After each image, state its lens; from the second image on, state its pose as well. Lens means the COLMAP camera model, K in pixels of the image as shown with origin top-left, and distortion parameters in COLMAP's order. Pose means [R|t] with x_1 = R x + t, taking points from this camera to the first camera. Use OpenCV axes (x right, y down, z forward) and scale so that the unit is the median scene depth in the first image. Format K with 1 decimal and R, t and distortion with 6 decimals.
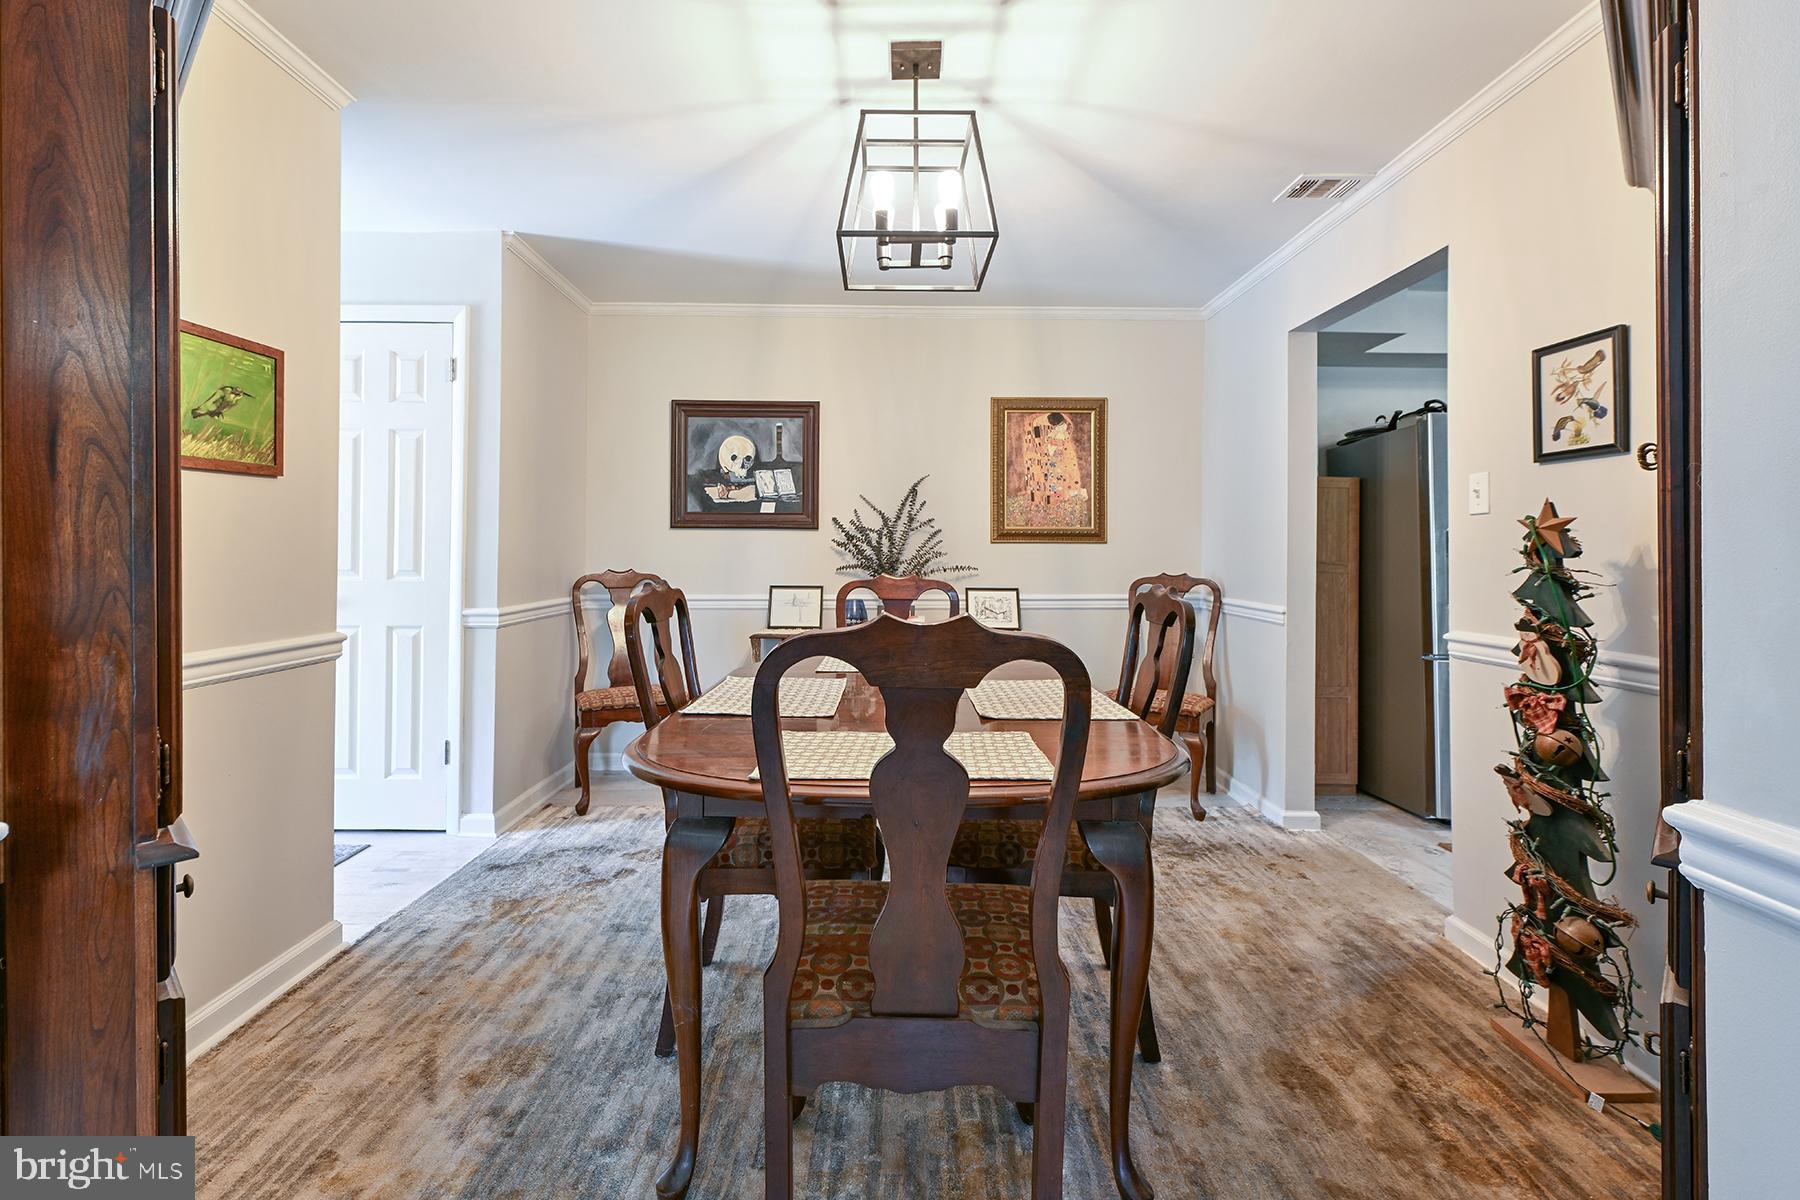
lens RADIAL K [[839.8, 0, 908.5], [0, 839.8, 548.4], [0, 0, 1]] dist [-0.000310, -0.000375]
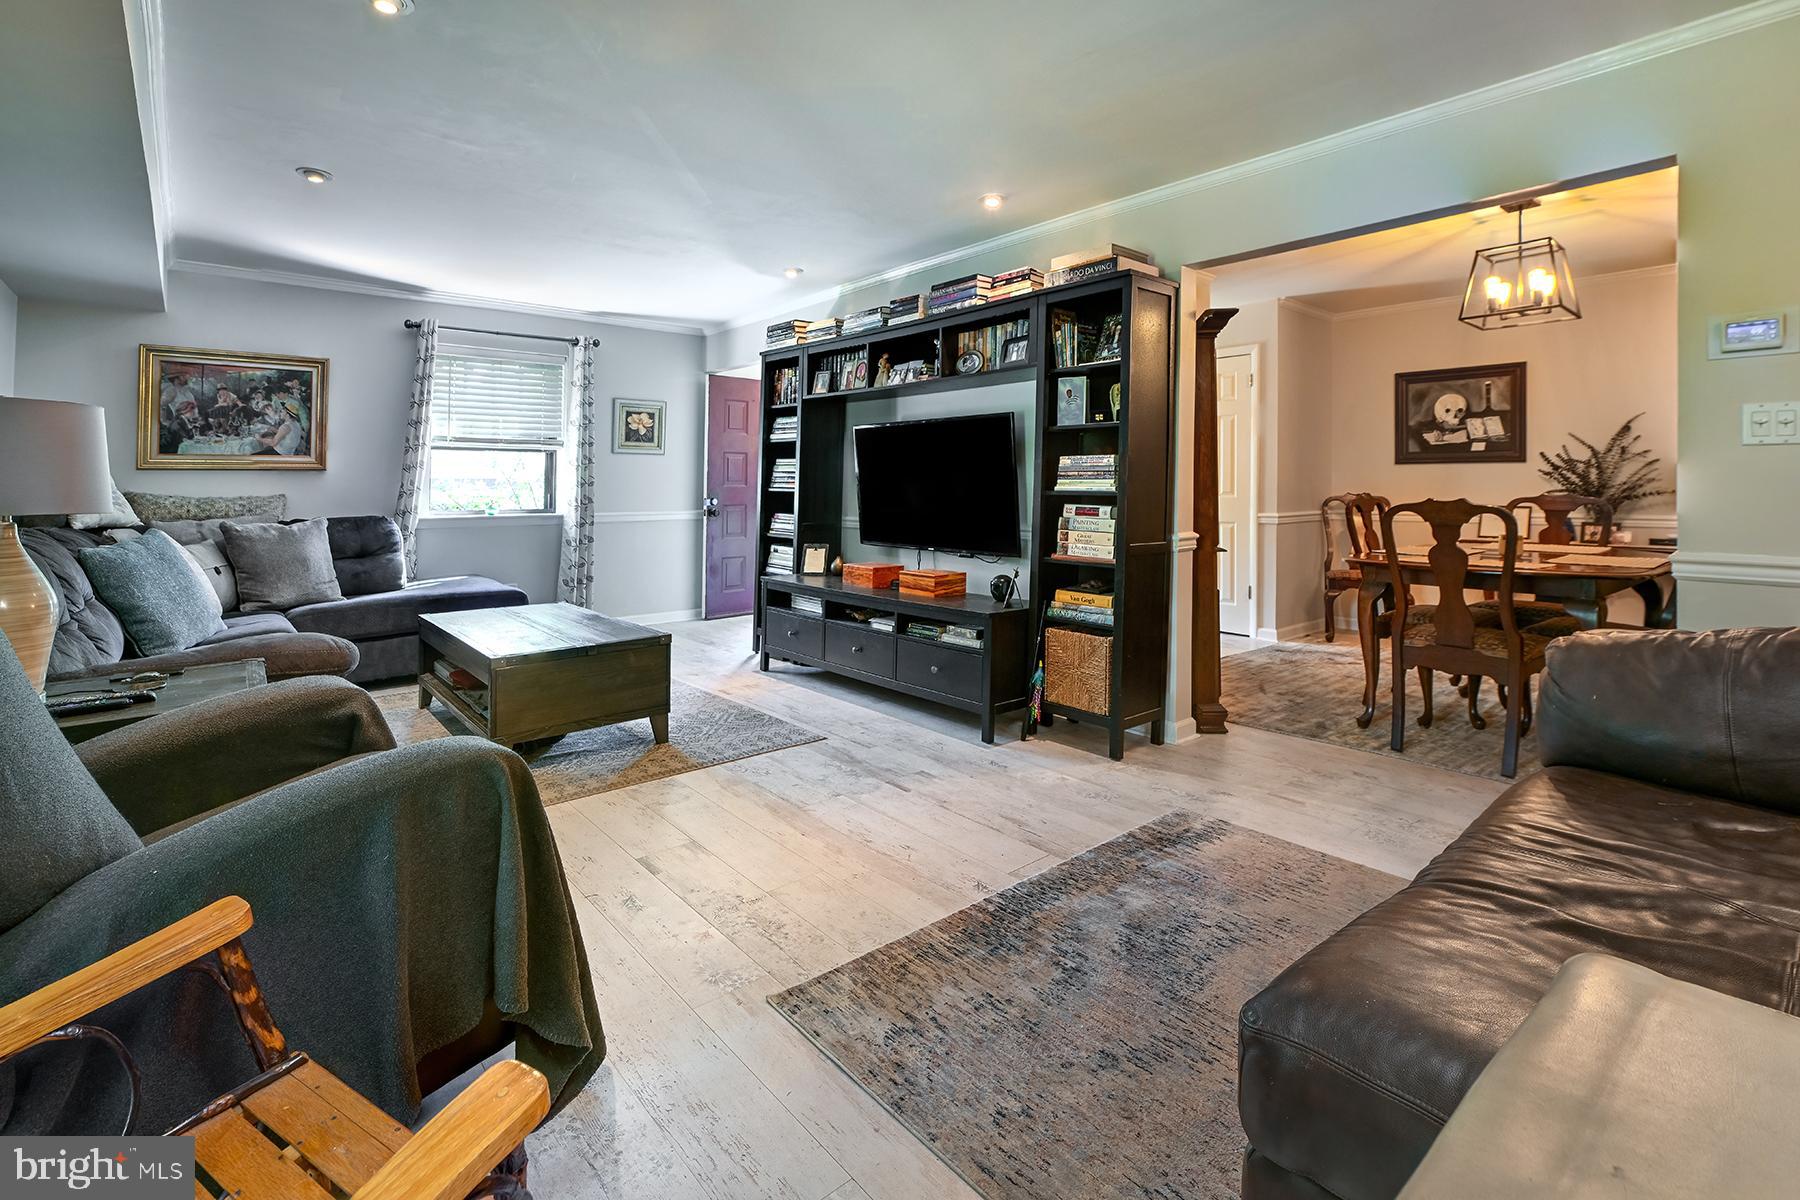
lens RADIAL K [[839.8, 0, 859.2], [0, 839.8, 488.8], [0, 0, 1]] dist [-0.000310, -0.000375]
pose [[0.633581, -0.003730, -0.773667, 0.239398], [0.010928, 0.999932, 0.004128, 0.002225], [0.773599, -0.011070, 0.633579, -0.598017]]
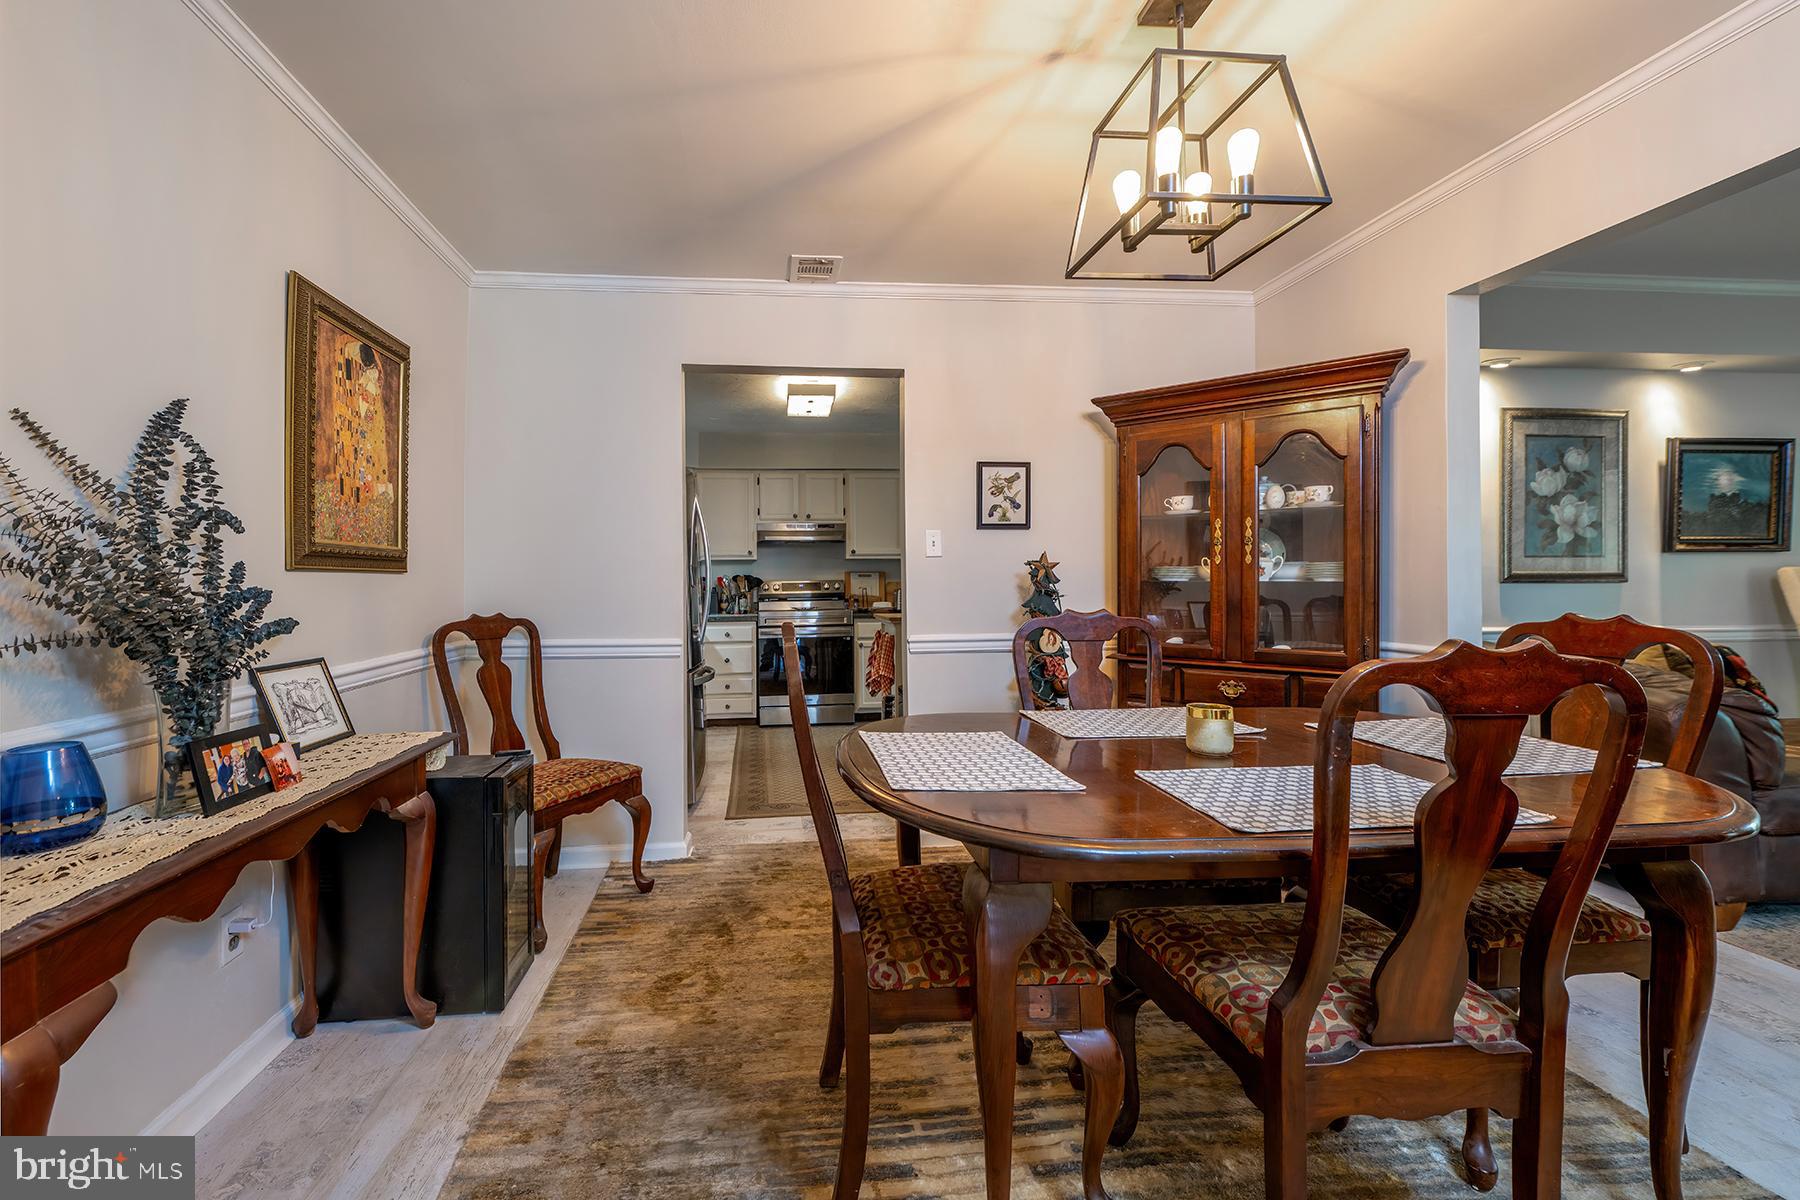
lens RADIAL K [[721.9, 0, 852.6], [0, 721.9, 584.3], [0, 0, 1]] dist [0.000555, -0.001406]
pose [[-0.093865, -0.004765, 0.995573, -0.459874], [0.003602, 0.999980, 0.005126, 0.001662], [-0.995578, 0.004067, -0.093846, 0.940879]]
